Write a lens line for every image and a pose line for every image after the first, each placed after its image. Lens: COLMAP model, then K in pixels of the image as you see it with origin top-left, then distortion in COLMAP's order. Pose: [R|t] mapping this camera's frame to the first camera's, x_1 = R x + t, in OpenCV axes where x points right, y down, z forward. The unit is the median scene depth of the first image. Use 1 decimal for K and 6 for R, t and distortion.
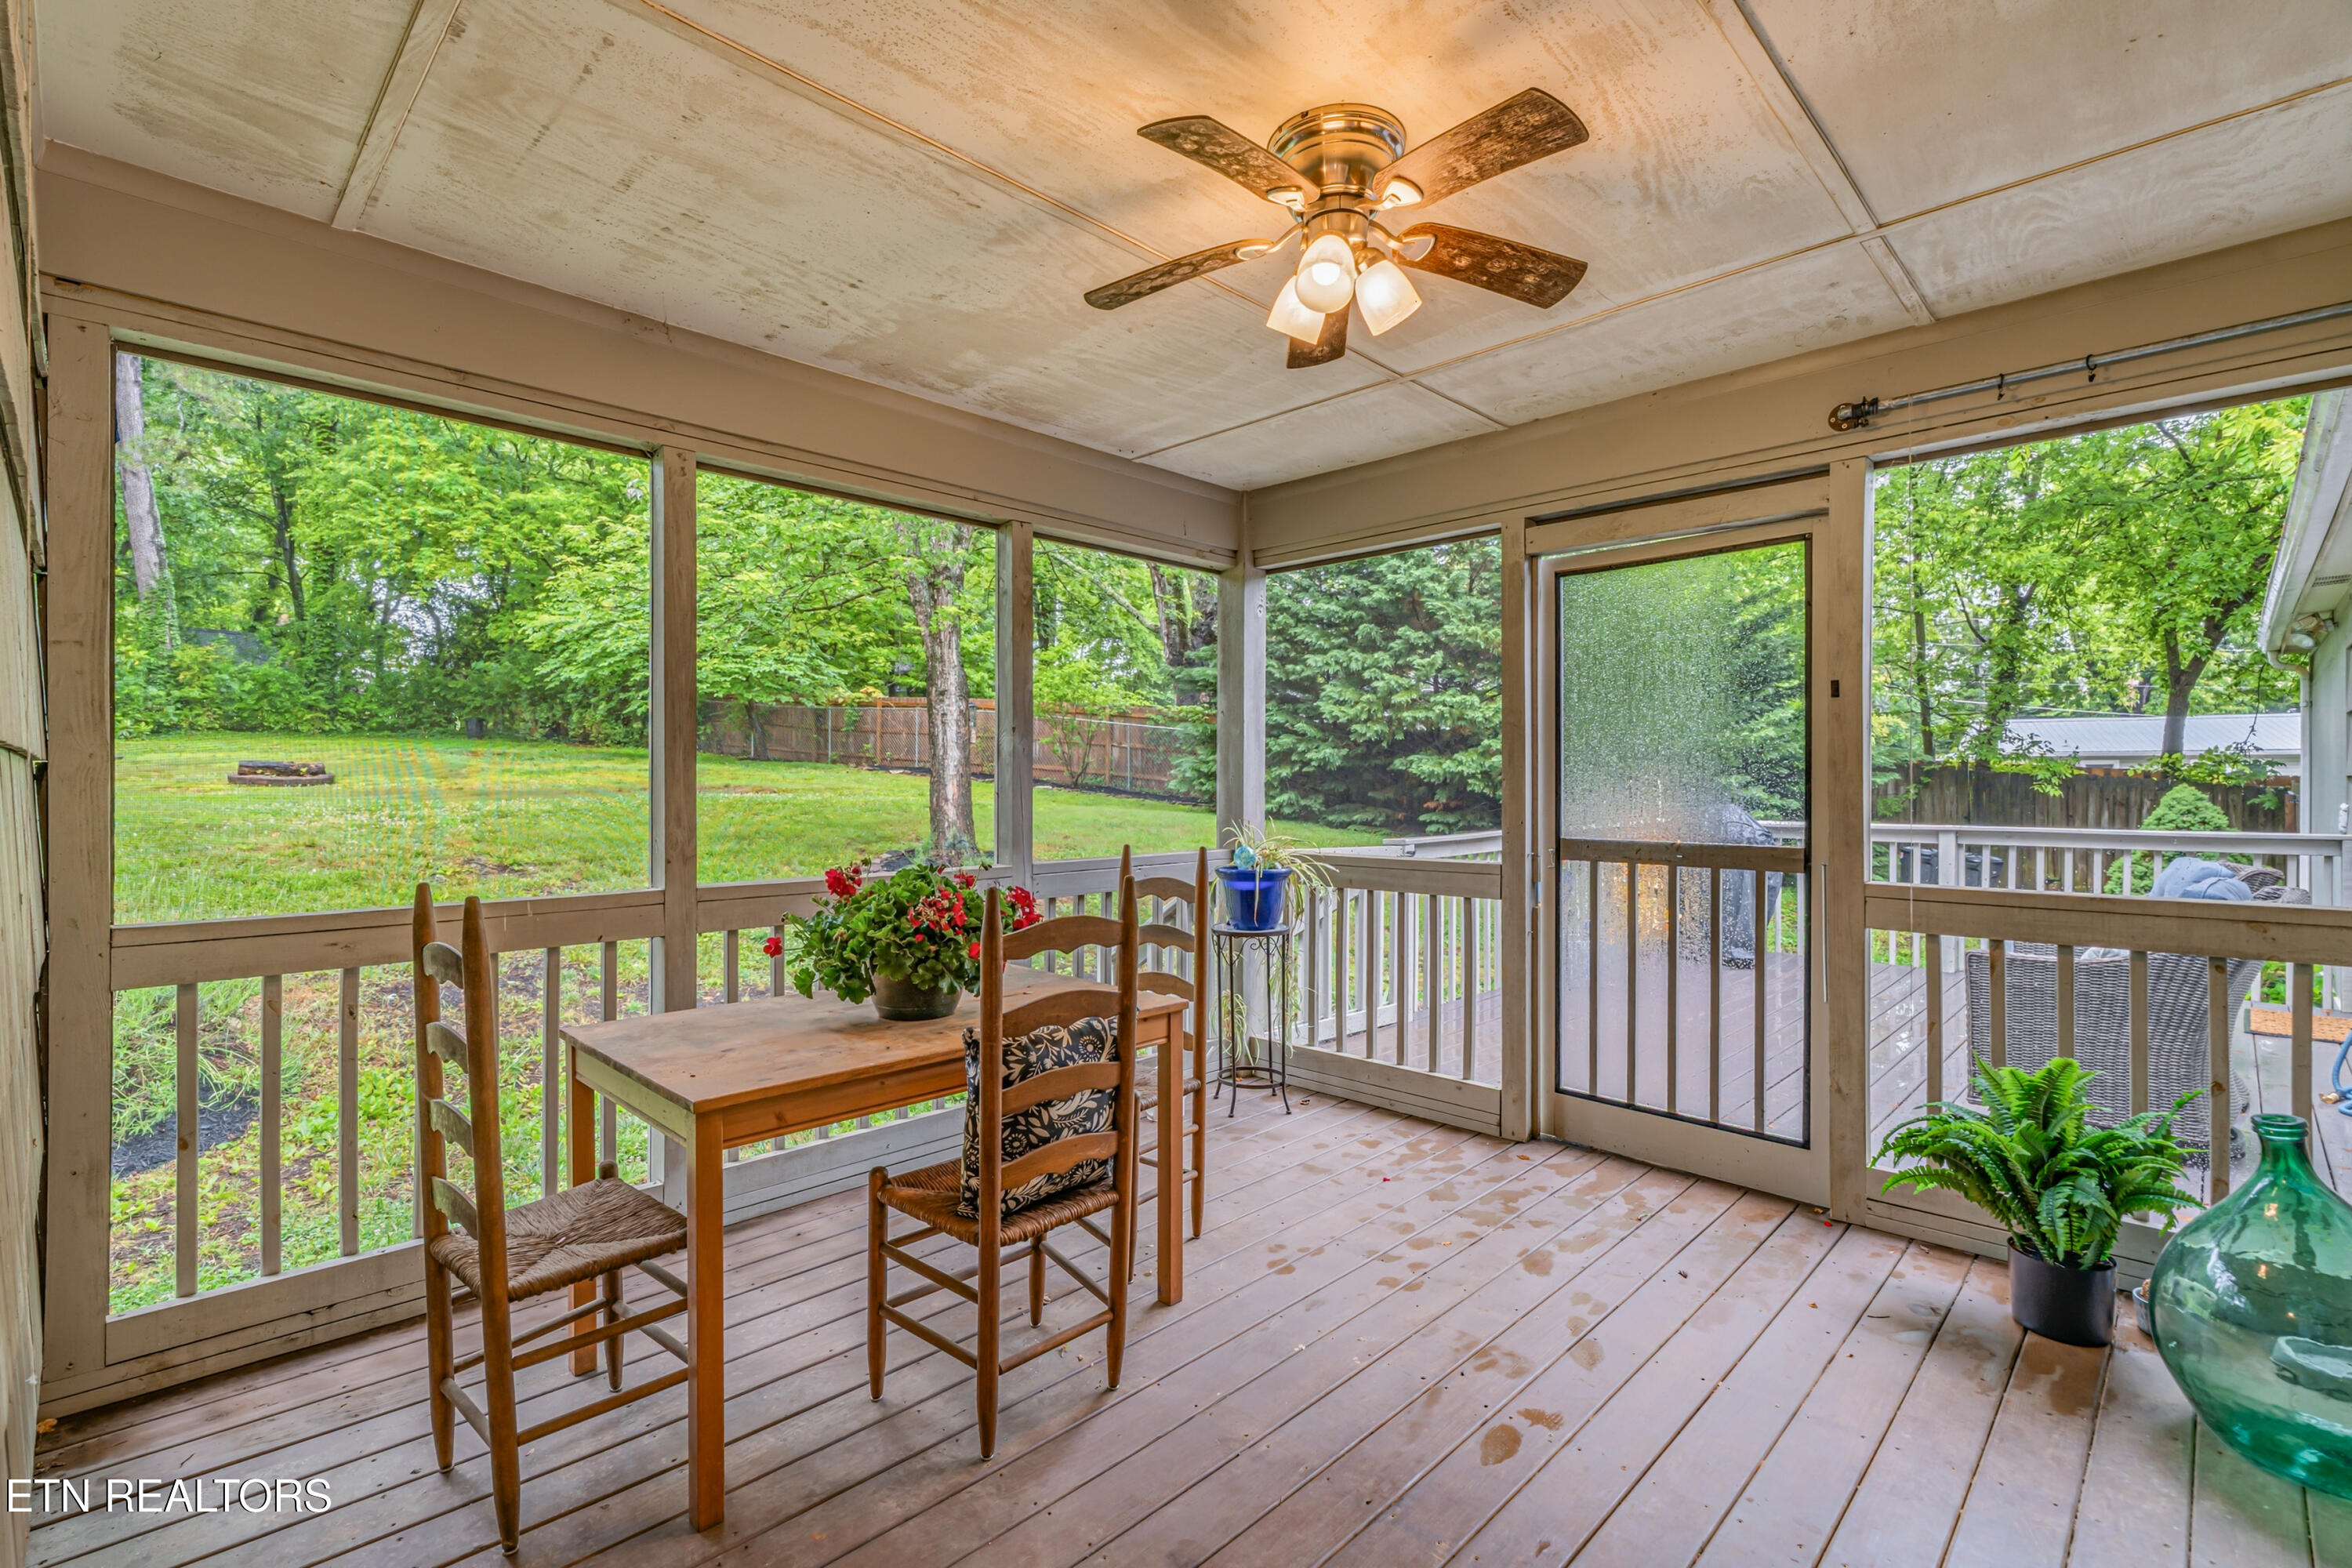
lens RADIAL K [[1068.8, 0, 1170.6], [0, 1068.8, 783.9], [0, 0, 1]] dist [-0.002544, 0.001117]
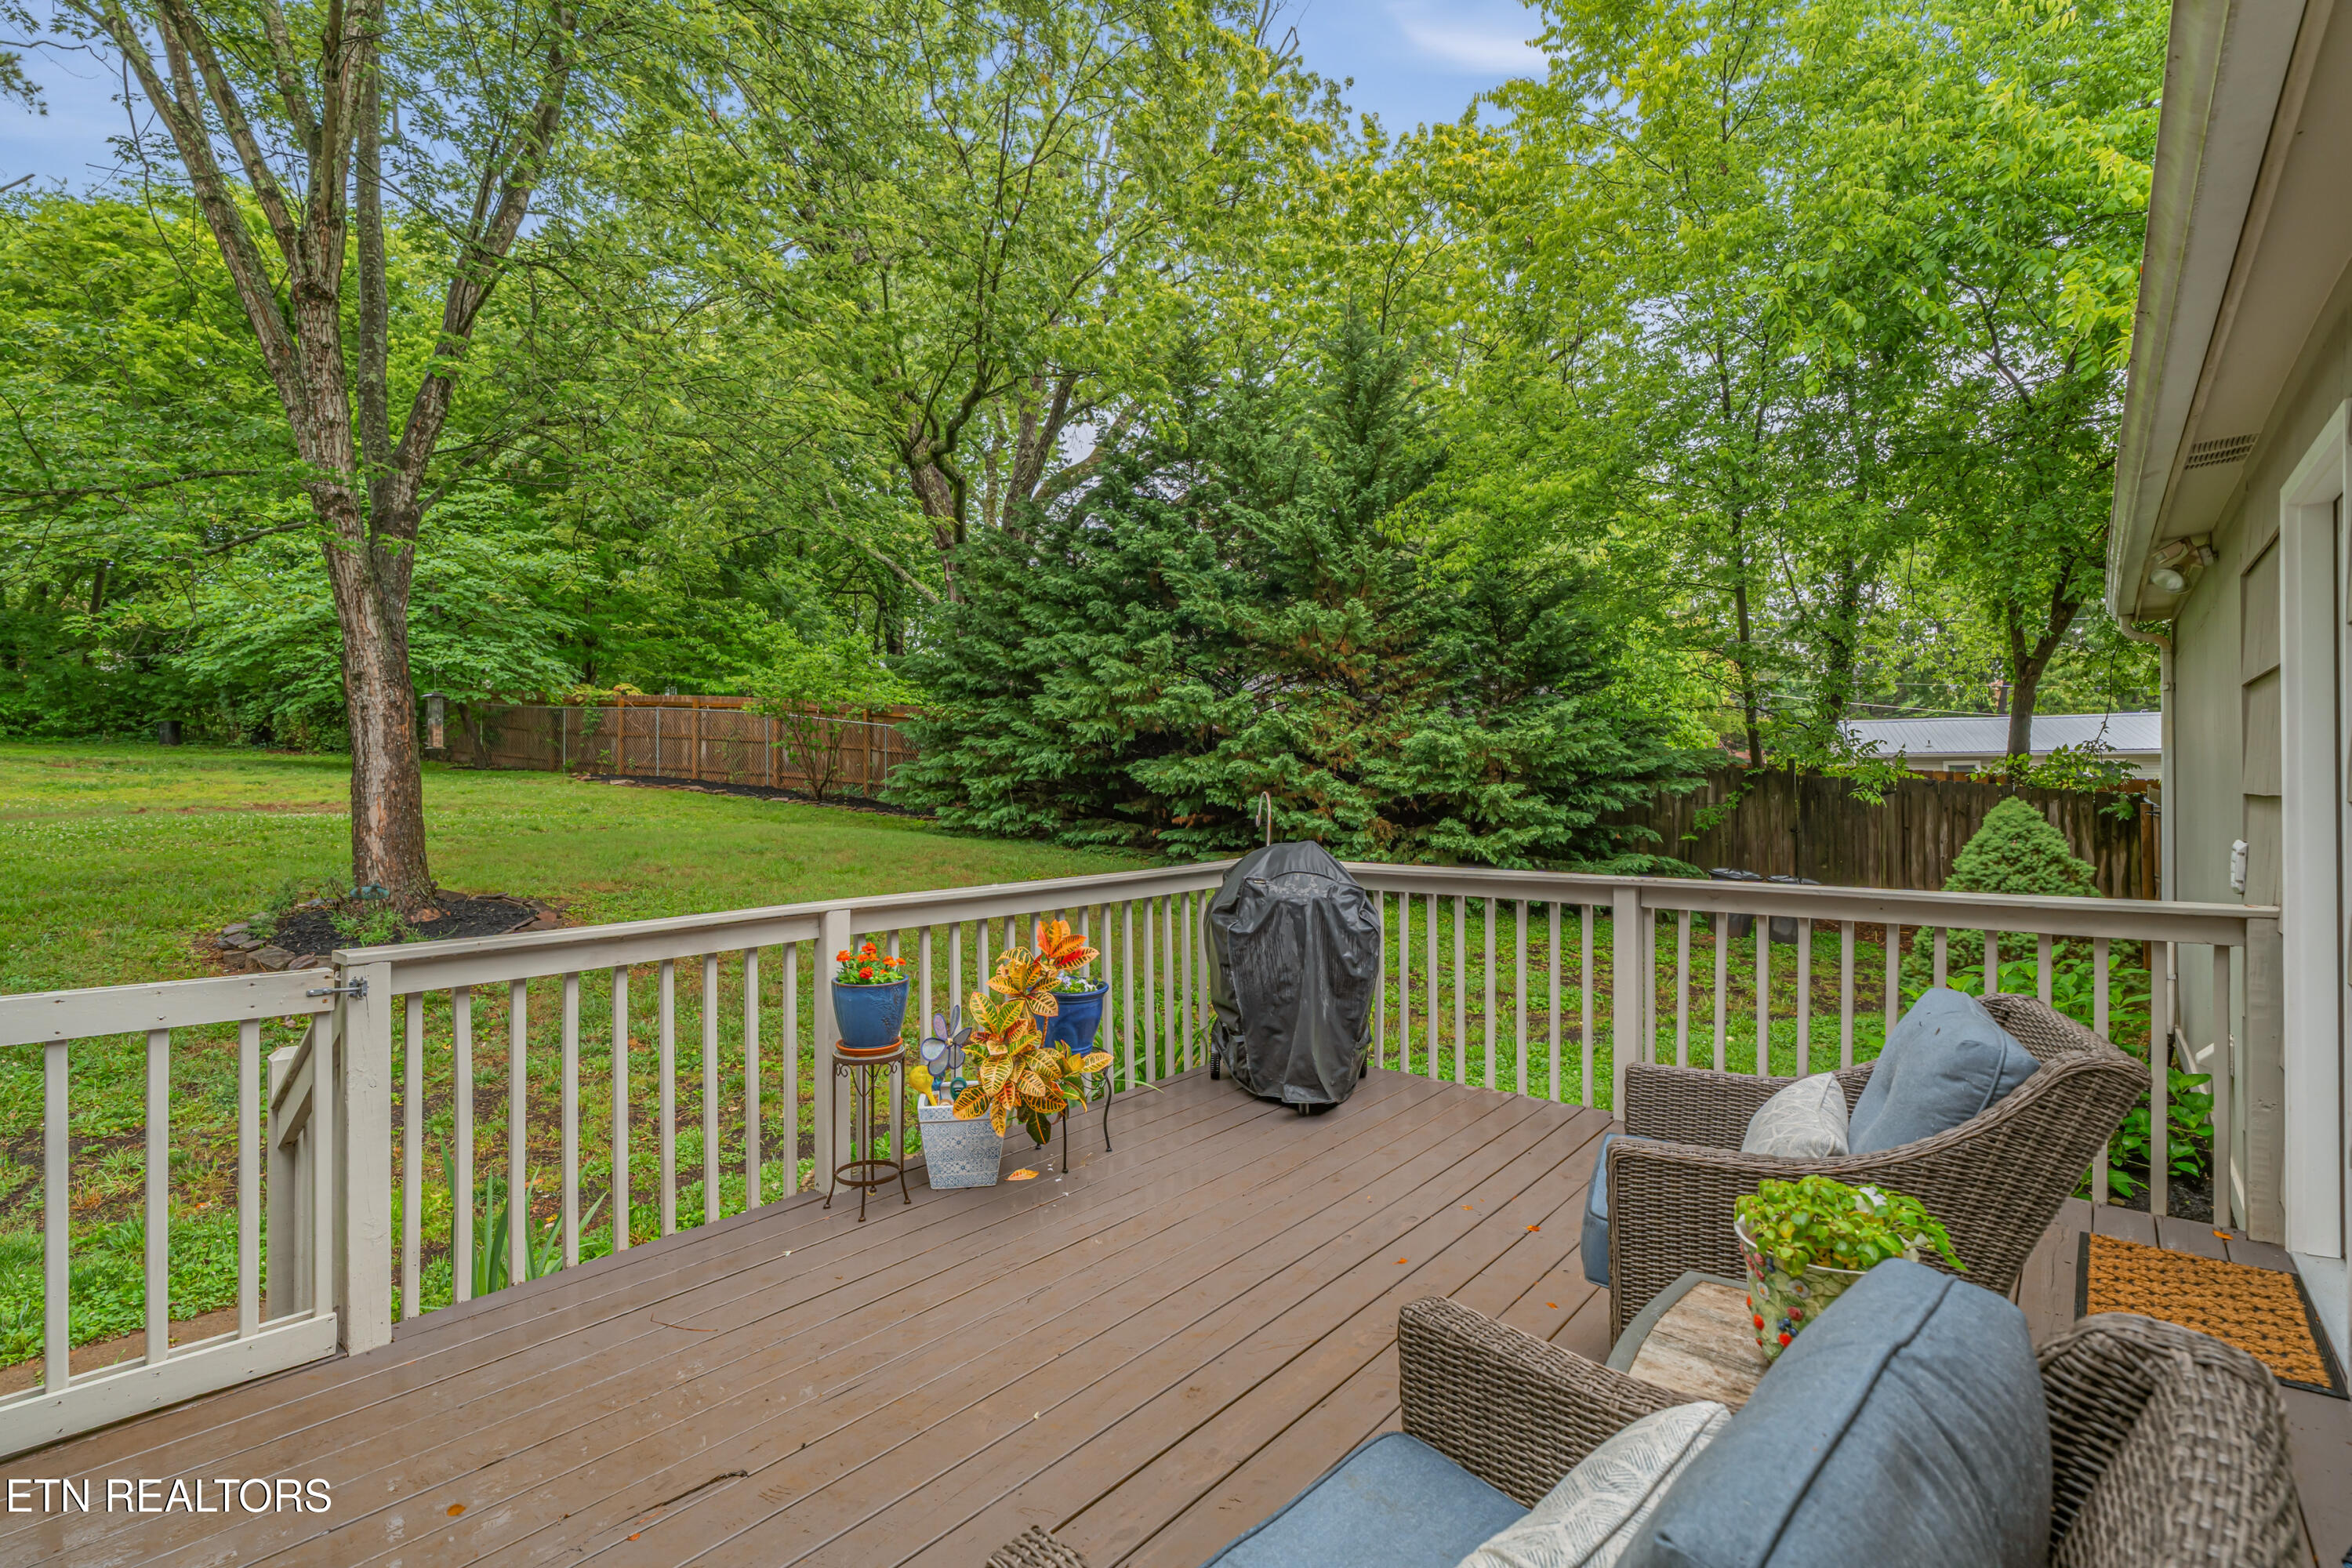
lens RADIAL K [[1068.8, 0, 1180.9], [0, 1068.8, 783.1], [0, 0, 1]] dist [-0.002544, 0.001117]
pose [[0.997085, -0.006747, 0.076002, 0.191614], [0.007042, 0.999969, -0.003613, -0.006262], [-0.075976, 0.004137, 0.997101, 0.185238]]
